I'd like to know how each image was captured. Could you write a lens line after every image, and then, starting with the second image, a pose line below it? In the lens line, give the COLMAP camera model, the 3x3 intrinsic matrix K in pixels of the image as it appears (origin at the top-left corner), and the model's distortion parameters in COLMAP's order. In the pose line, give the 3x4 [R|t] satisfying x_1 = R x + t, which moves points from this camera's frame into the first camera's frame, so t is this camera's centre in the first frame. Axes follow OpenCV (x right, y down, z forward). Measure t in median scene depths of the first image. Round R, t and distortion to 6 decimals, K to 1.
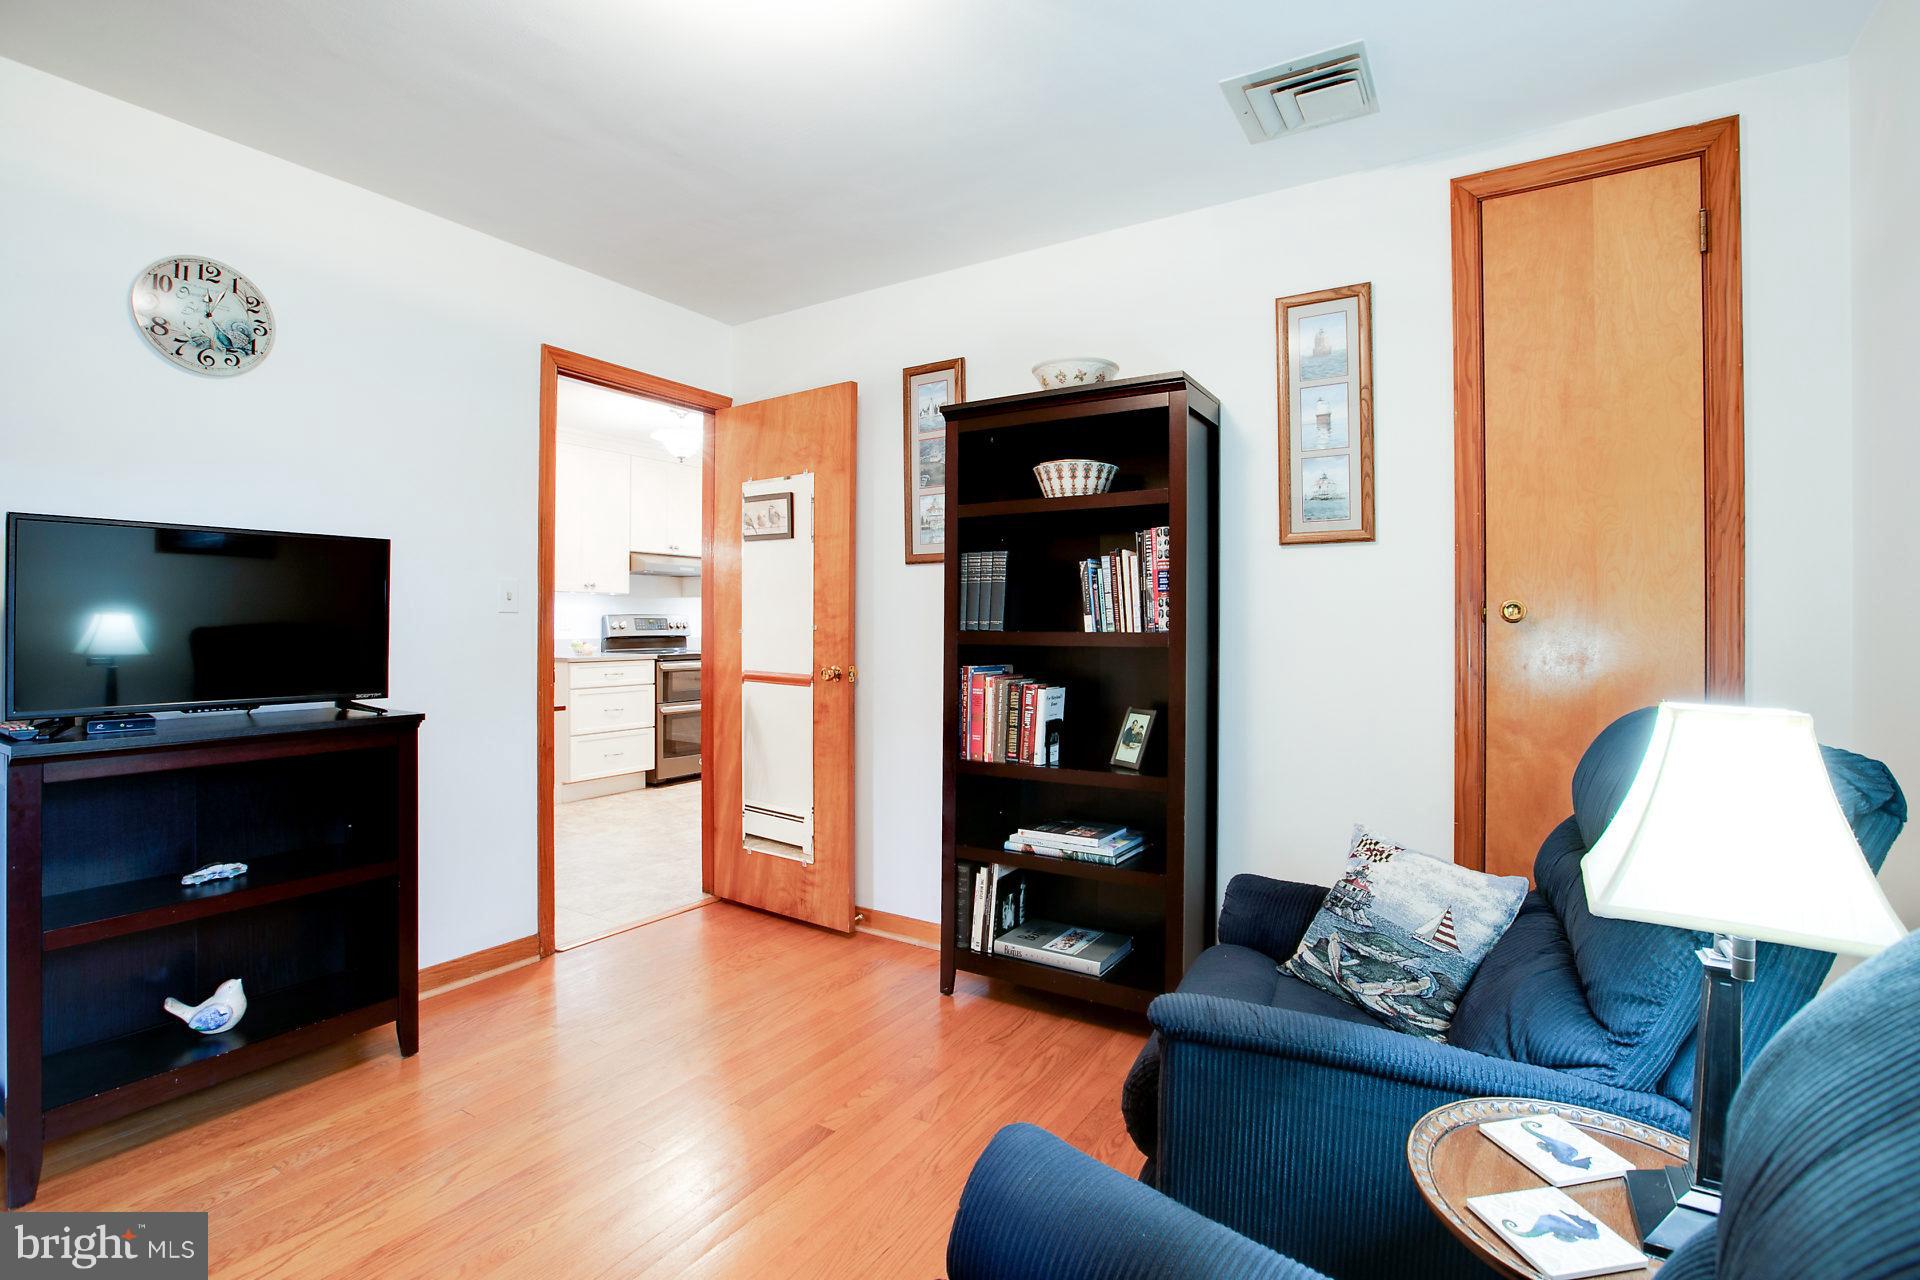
lens RADIAL K [[906.2, 0, 963.2], [0, 906.2, 622.6], [0, 0, 1]] dist [-0.033600, 0.012380]
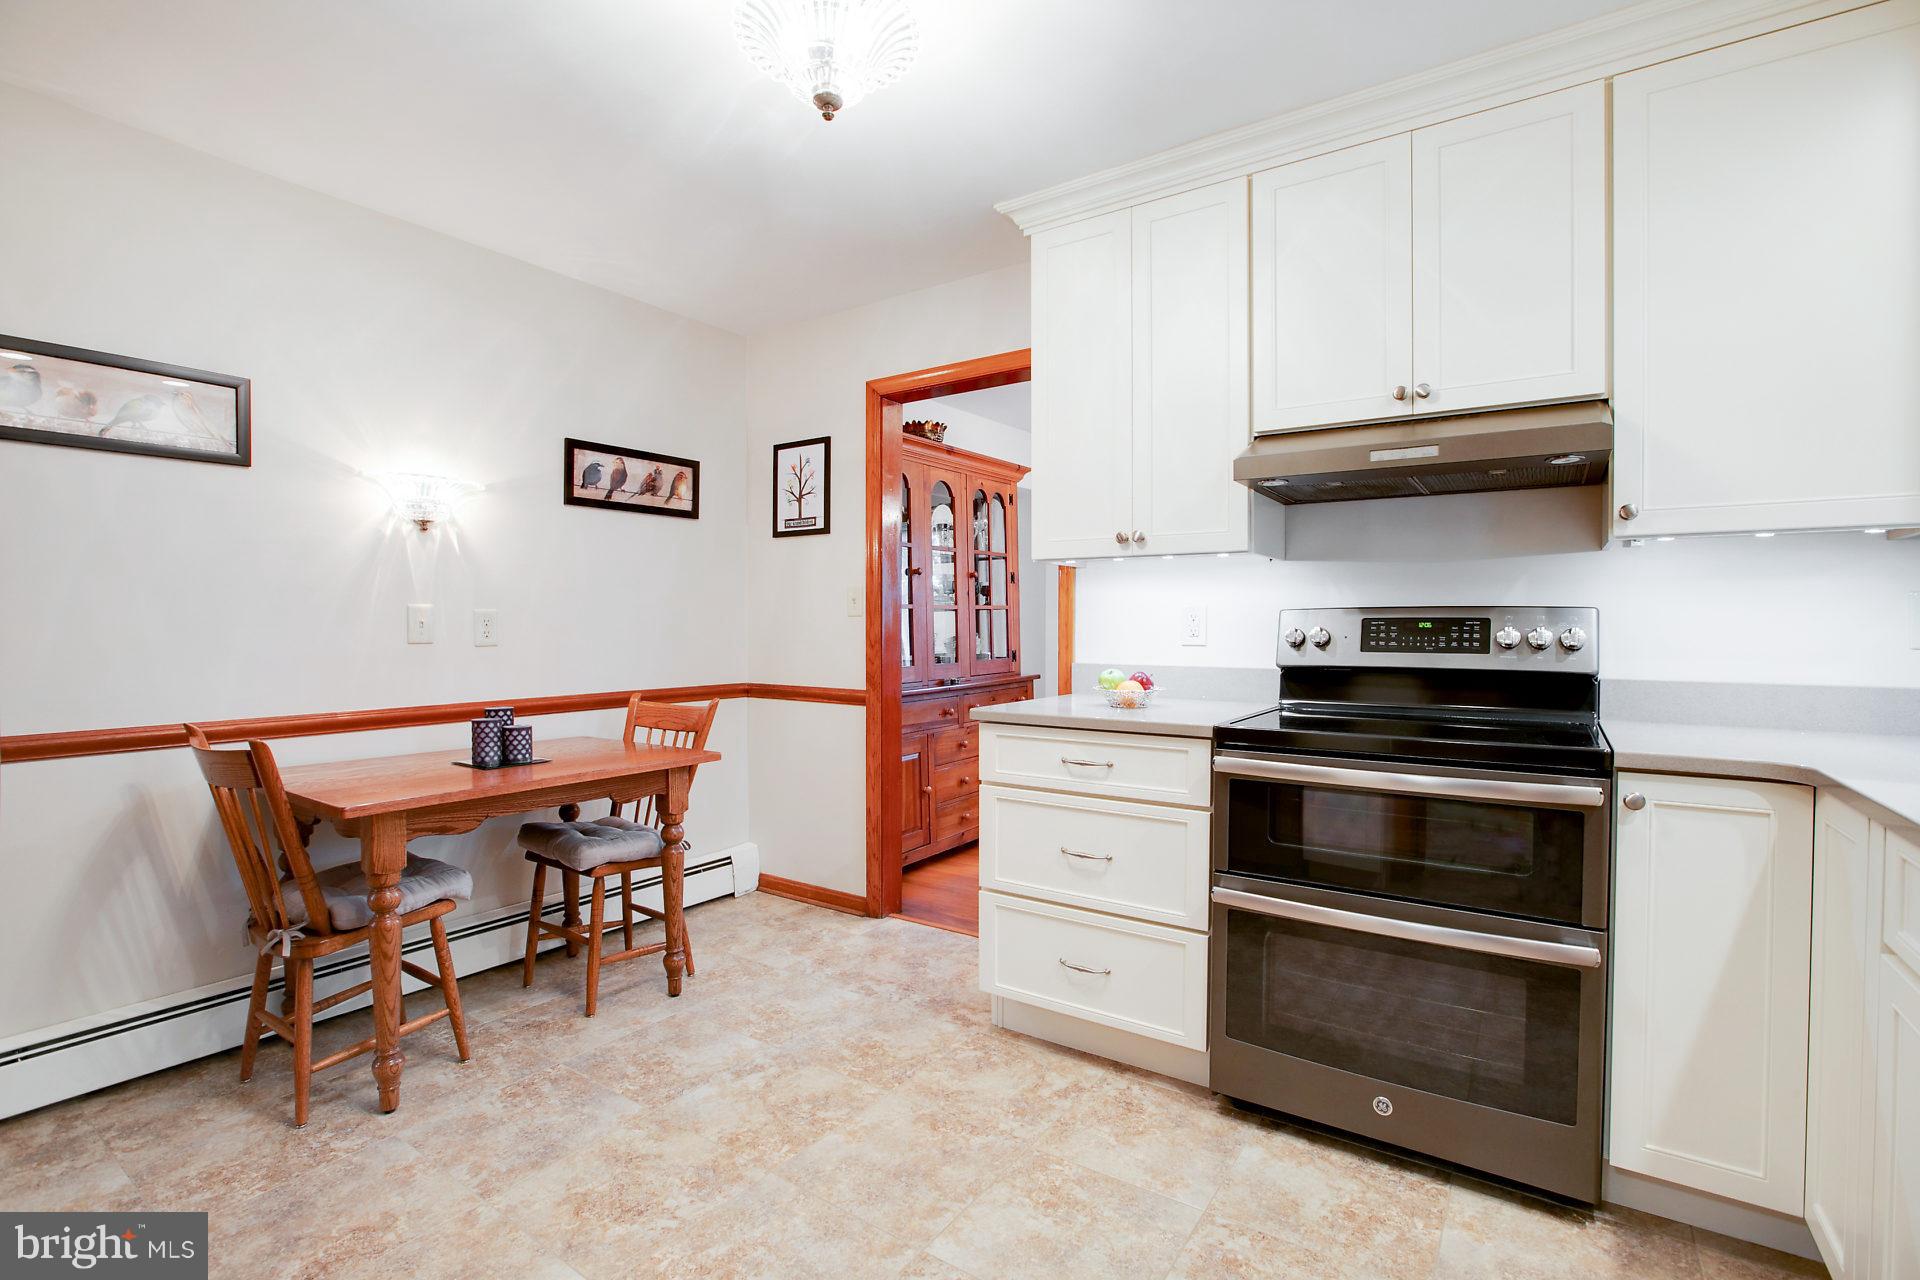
lens RADIAL K [[906.2, 0, 970.5], [0, 906.2, 634.4], [0, 0, 1]] dist [-0.033600, 0.012380]
pose [[-0.037188, 0.012436, -0.999231, -0.002215], [-0.005384, 0.999906, 0.012645, -0.001981], [0.999294, 0.005851, -0.037118, 0.898011]]
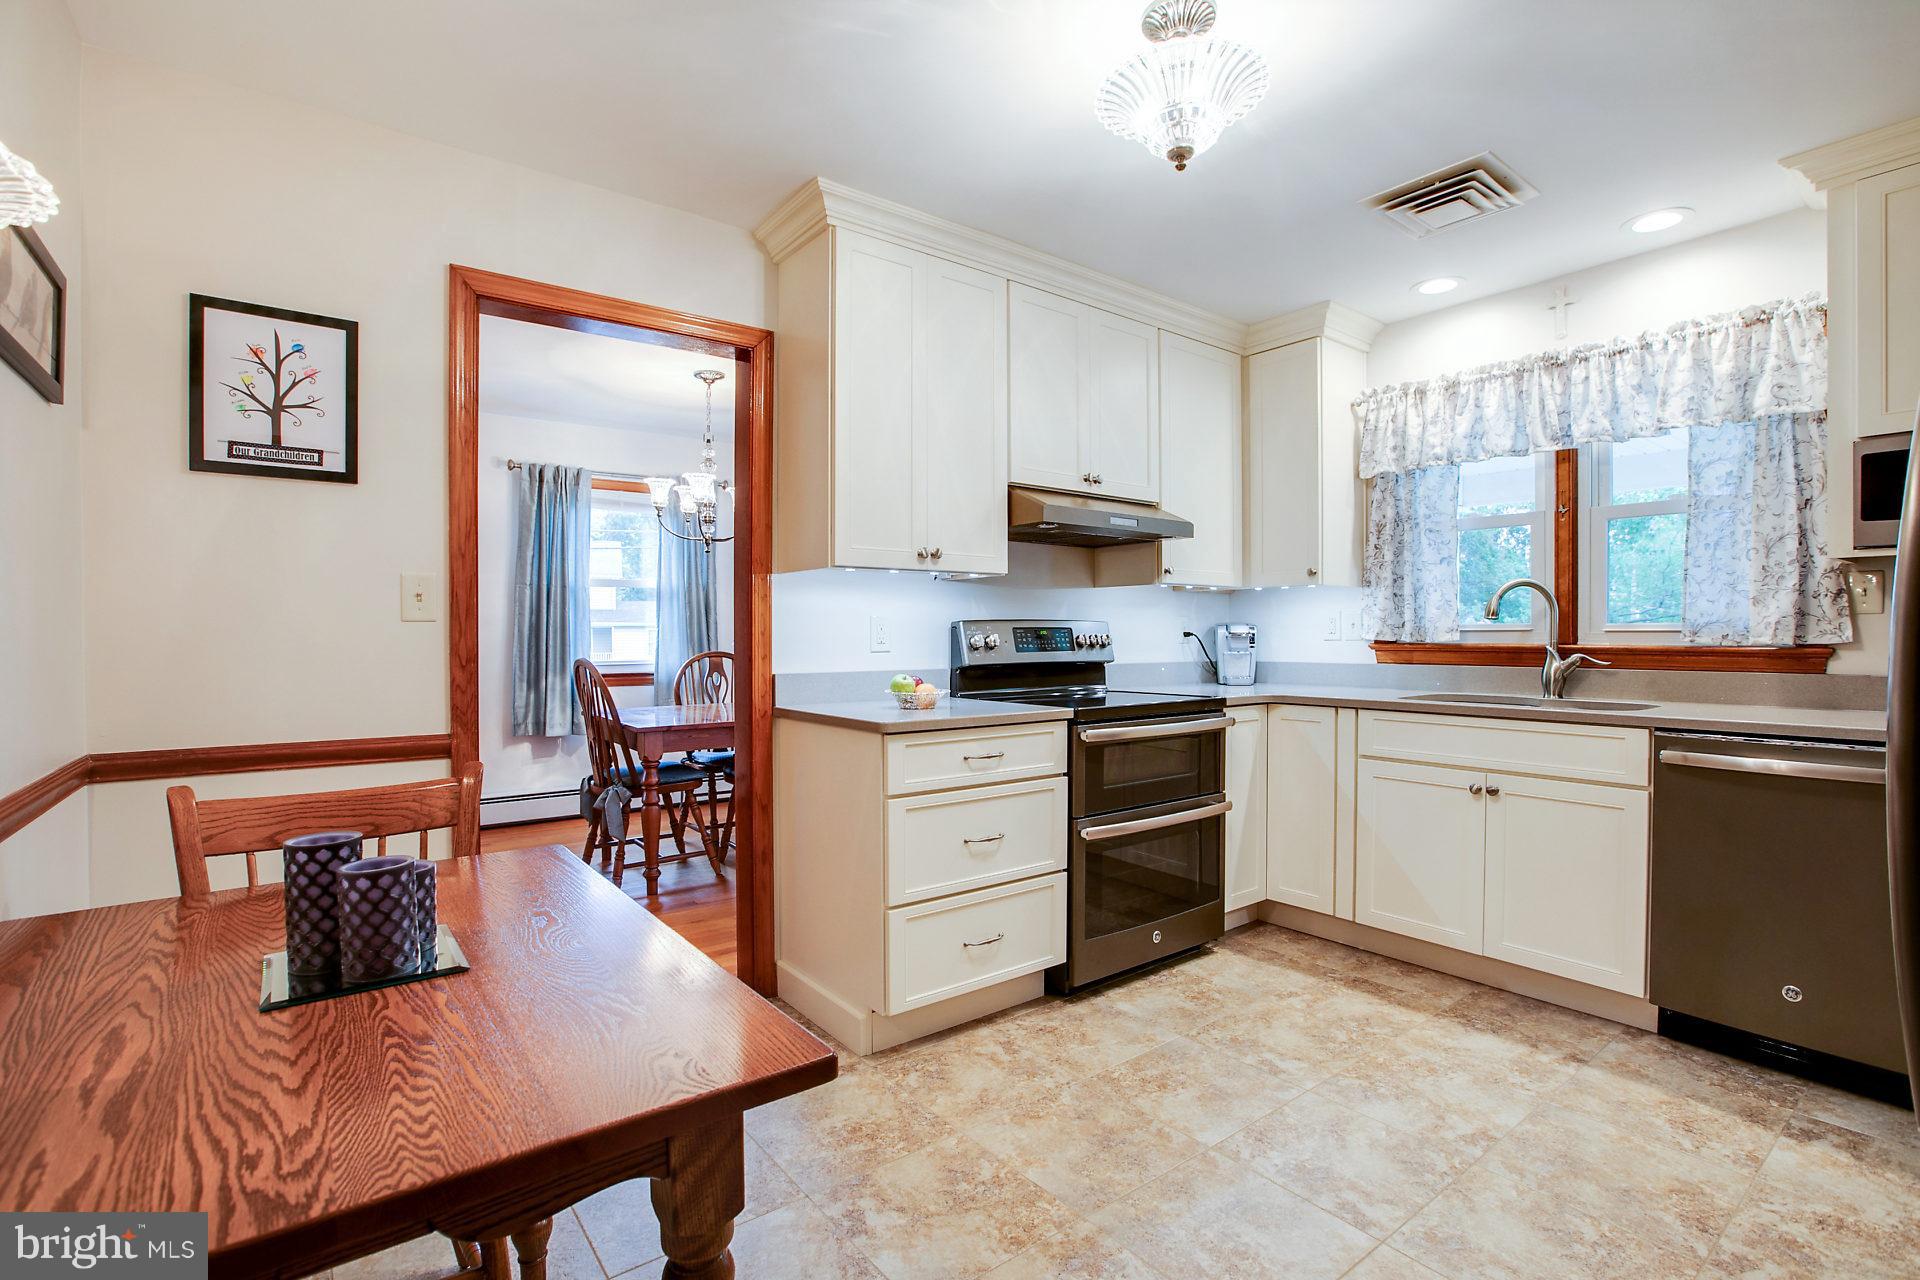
lens RADIAL K [[906.2, 0, 970.5], [0, 906.2, 644.3], [0, 0, 1]] dist [-0.033600, 0.012380]
pose [[0.944420, -0.001862, -0.328737, -0.234922], [0.003591, 0.999983, 0.004653, 0.001978], [0.328723, -0.005575, 0.944410, 0.551985]]
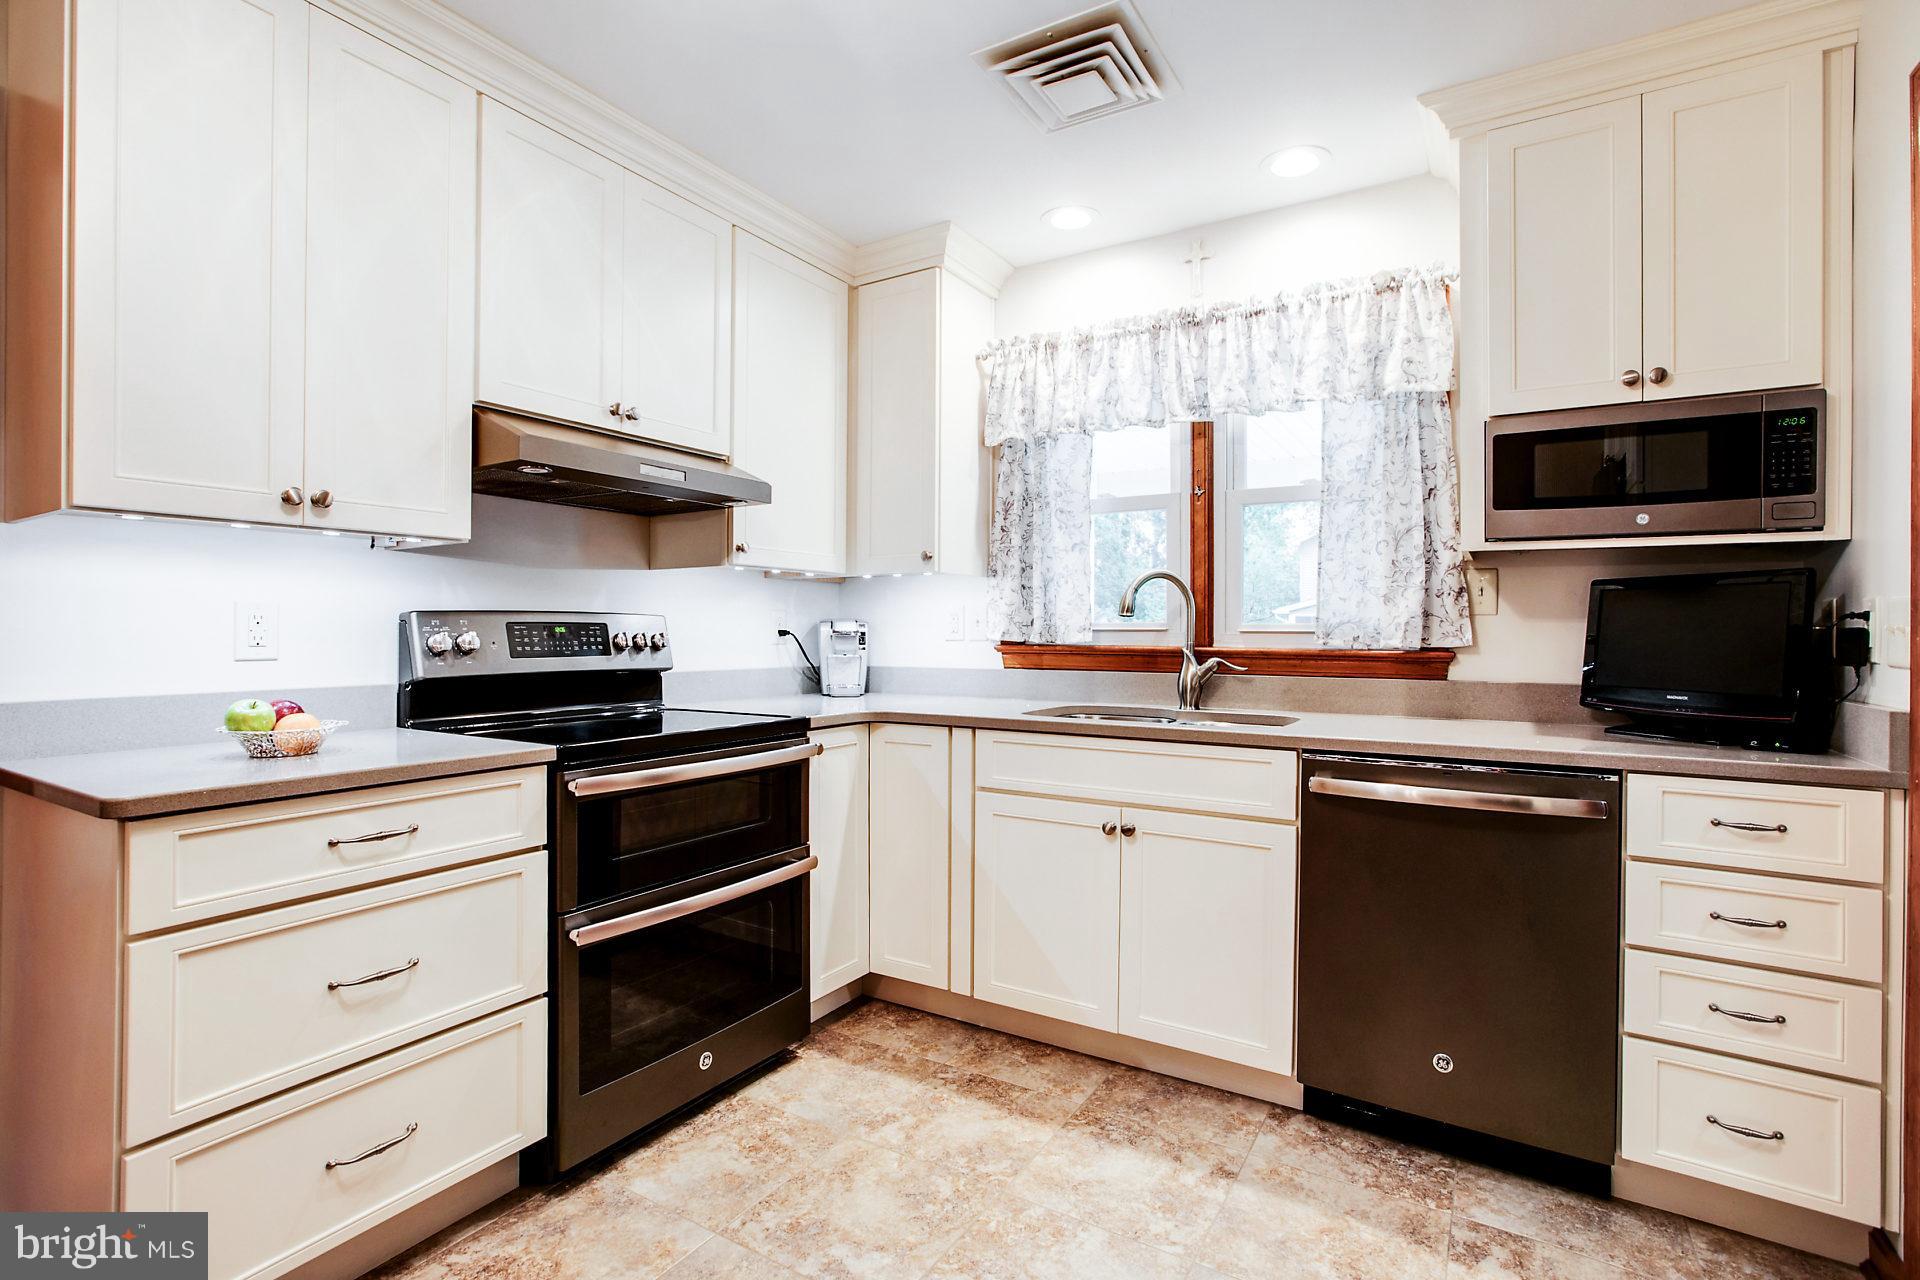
lens RADIAL K [[906.2, 0, 965.2], [0, 906.2, 637.4], [0, 0, 1]] dist [-0.033600, 0.012380]
pose [[0.999783, -0.000649, 0.020801, -0.209804], [0.000626, 0.999999, 0.001100, 0.000667], [-0.020802, -0.001087, 0.999783, 0.693199]]
